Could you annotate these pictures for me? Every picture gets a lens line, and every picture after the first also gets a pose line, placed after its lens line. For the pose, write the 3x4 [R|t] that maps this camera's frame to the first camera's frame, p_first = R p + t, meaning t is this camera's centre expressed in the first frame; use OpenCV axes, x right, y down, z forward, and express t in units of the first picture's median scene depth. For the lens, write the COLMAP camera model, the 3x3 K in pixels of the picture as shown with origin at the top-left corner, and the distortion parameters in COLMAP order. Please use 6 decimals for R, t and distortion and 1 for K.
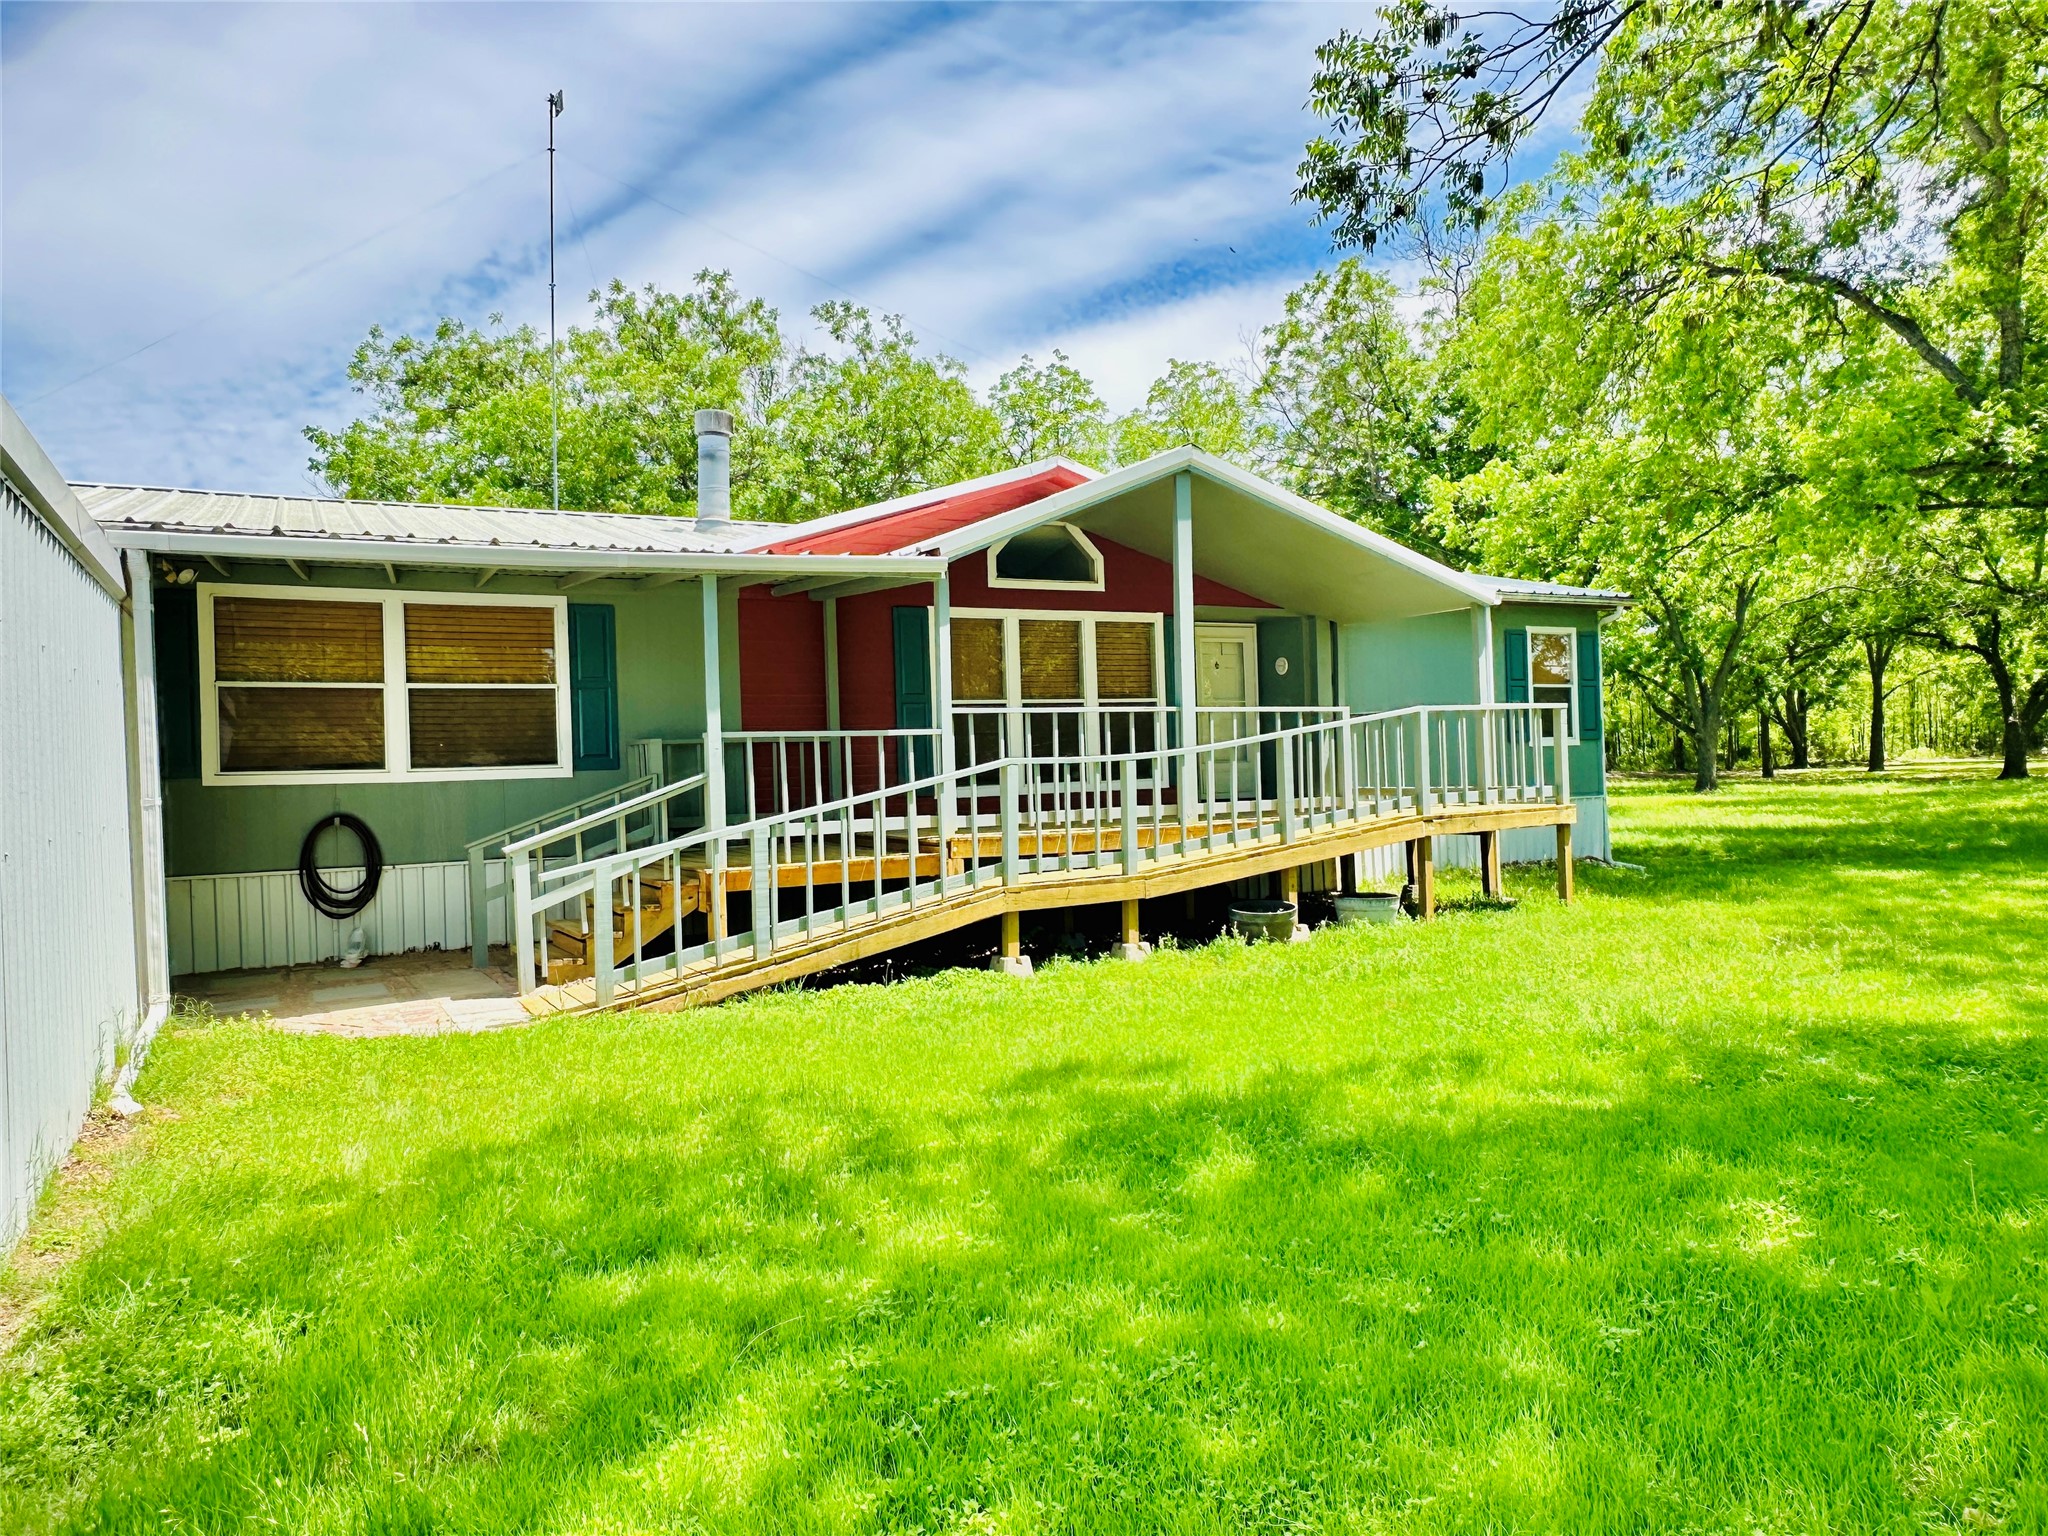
lens RADIAL K [[1315.9, 0, 1019.4], [0, 1315.9, 798.1], [0, 0, 1]] dist [0.001707, 0.001913]
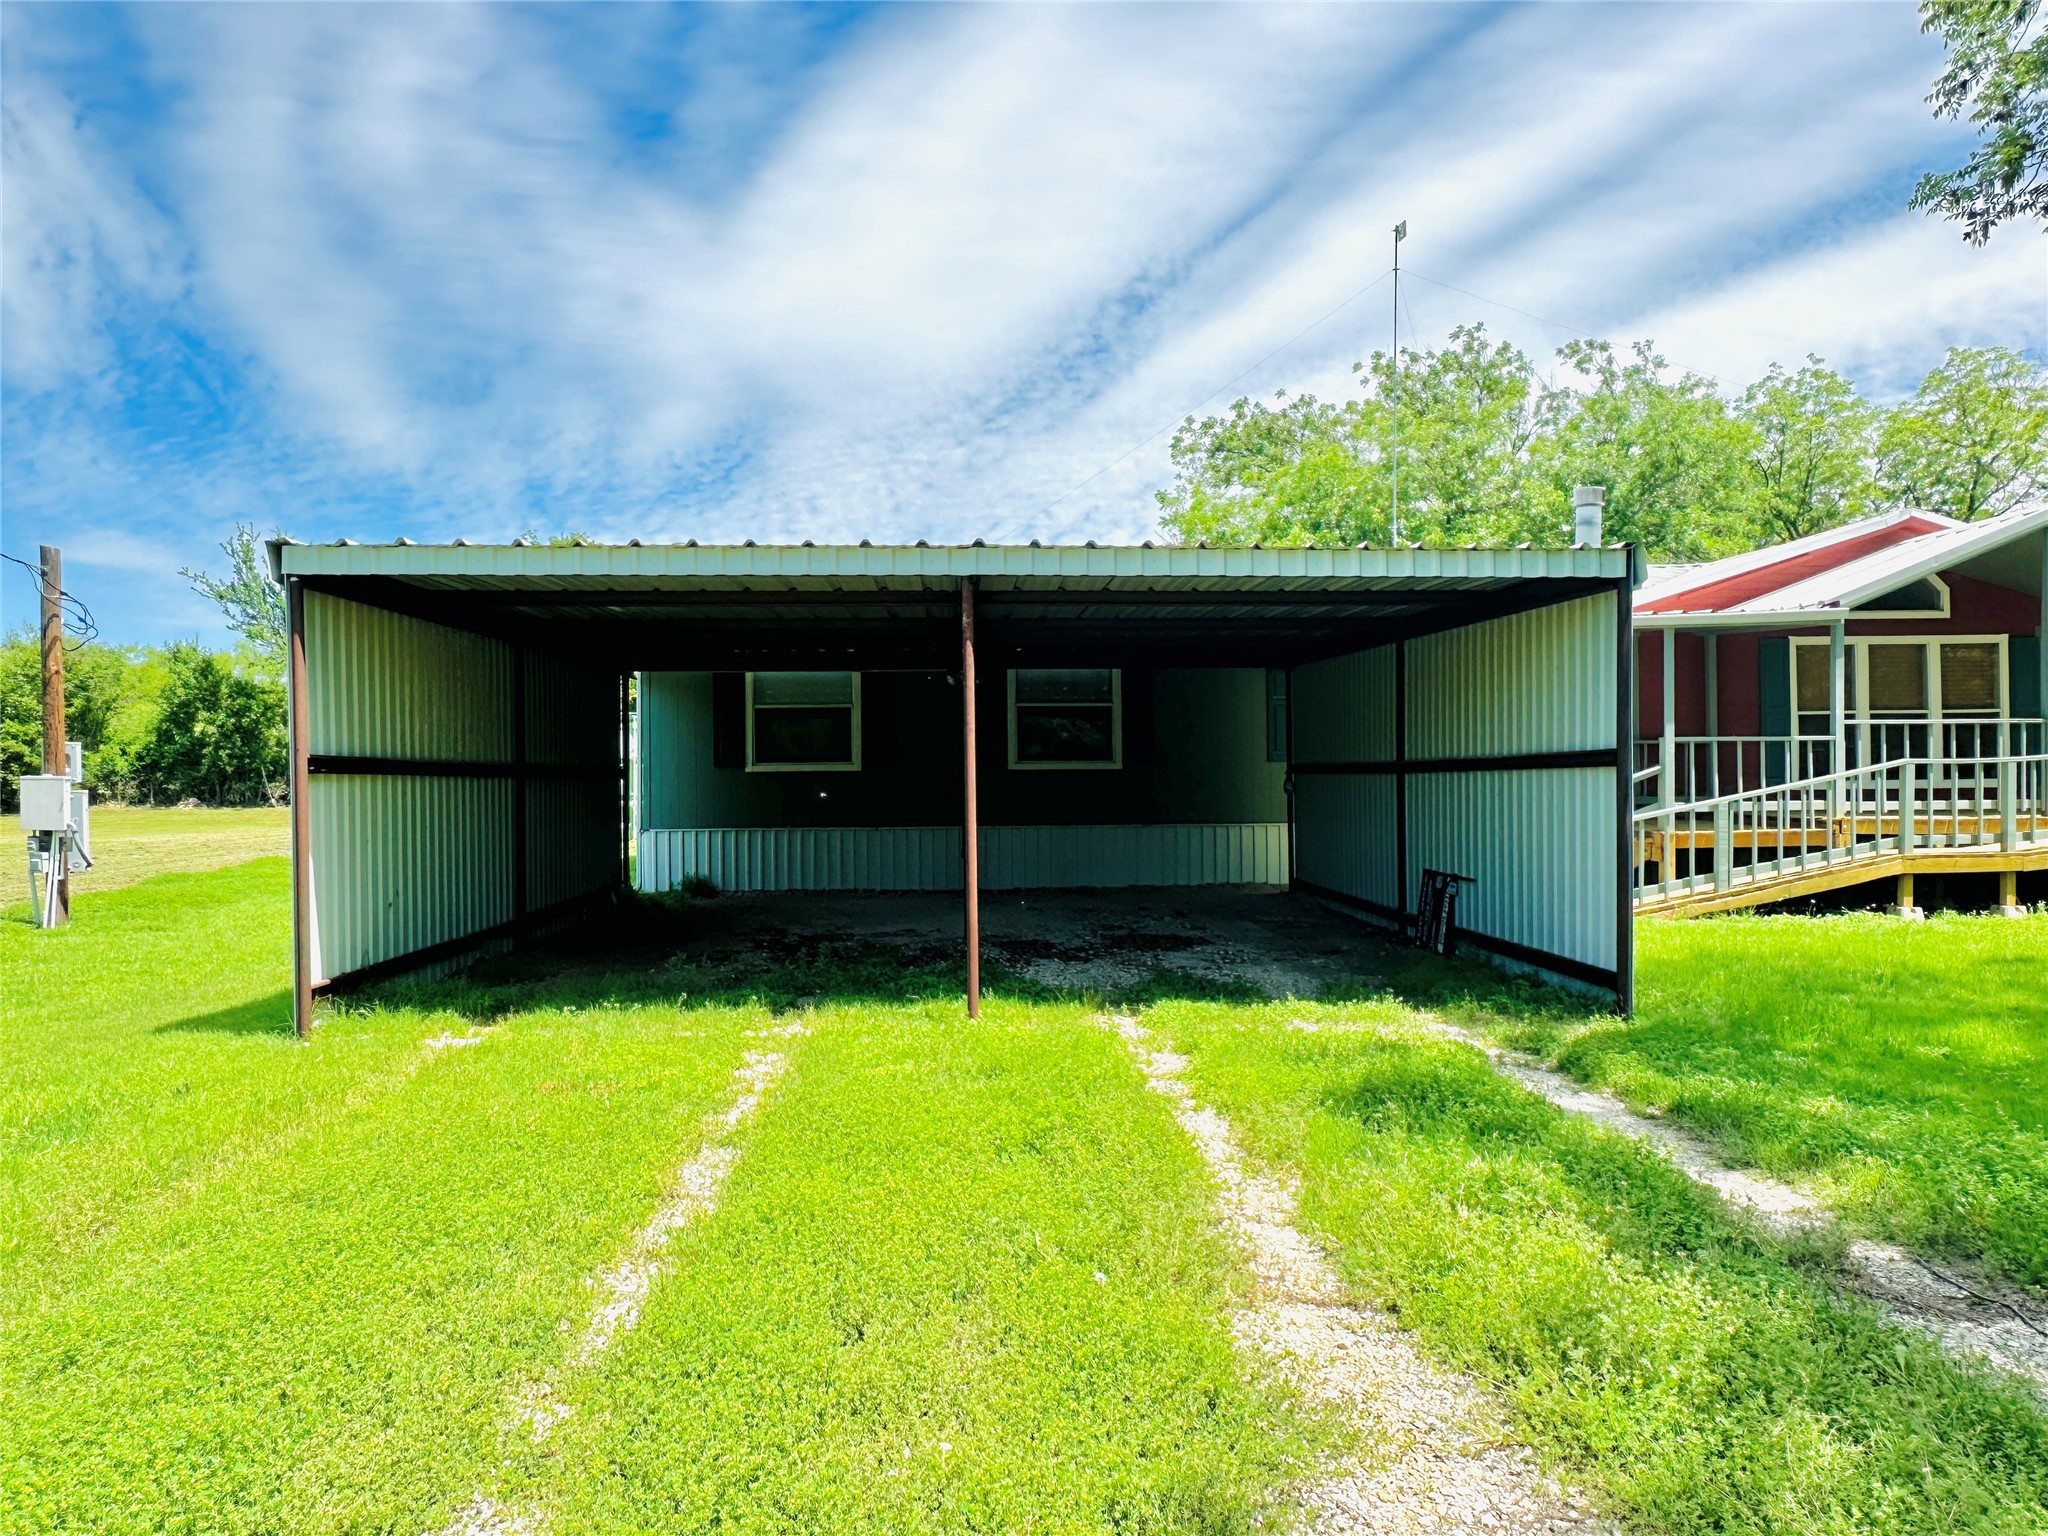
lens RADIAL K [[1315.9, 0, 1019.4], [0, 1315.9, 798.1], [0, 0, 1]] dist [0.001707, 0.001913]
pose [[0.898746, 0.028131, -0.437566, -0.216548], [-0.027580, 0.999591, 0.007617, 0.022836], [0.437601, 0.005222, 0.899154, -0.556612]]
